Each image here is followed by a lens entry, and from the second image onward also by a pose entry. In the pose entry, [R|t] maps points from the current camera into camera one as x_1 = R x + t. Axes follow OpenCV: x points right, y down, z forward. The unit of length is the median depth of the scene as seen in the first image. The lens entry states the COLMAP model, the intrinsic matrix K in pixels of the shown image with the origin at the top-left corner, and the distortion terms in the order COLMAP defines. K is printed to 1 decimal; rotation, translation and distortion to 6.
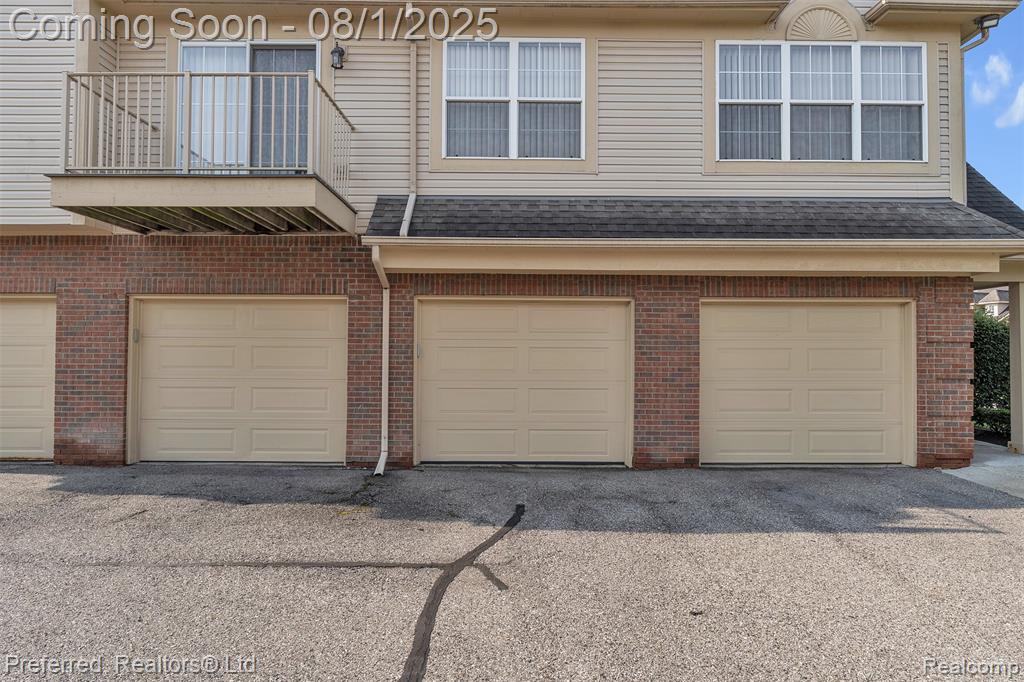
lens RADIAL K [[586.9, 0, 511.6], [0, 586.9, 344.0], [0, 0, 1]] dist [-0.009505, -0.001897]
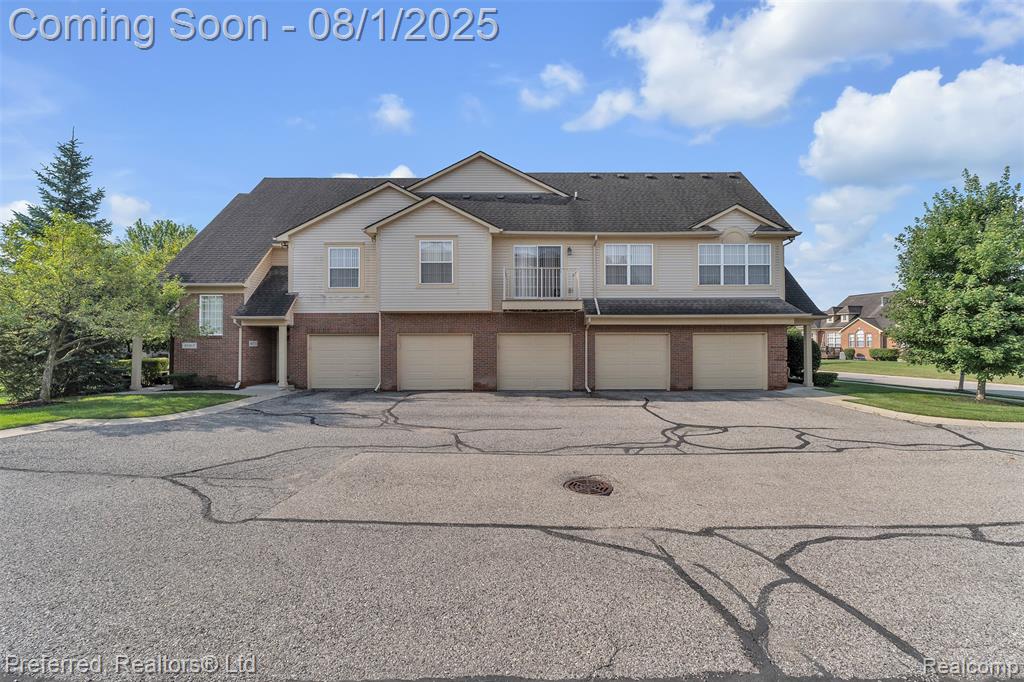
lens RADIAL K [[432.6, 0, 511.0], [0, 432.6, 339.8], [0, 0, 1]] dist [0.001988, 0.000064]
pose [[0.999977, -0.006357, 0.002383, -0.594706], [0.006350, 0.999976, 0.002861, -0.055200], [-0.002401, -0.002846, 0.999993, -1.162953]]
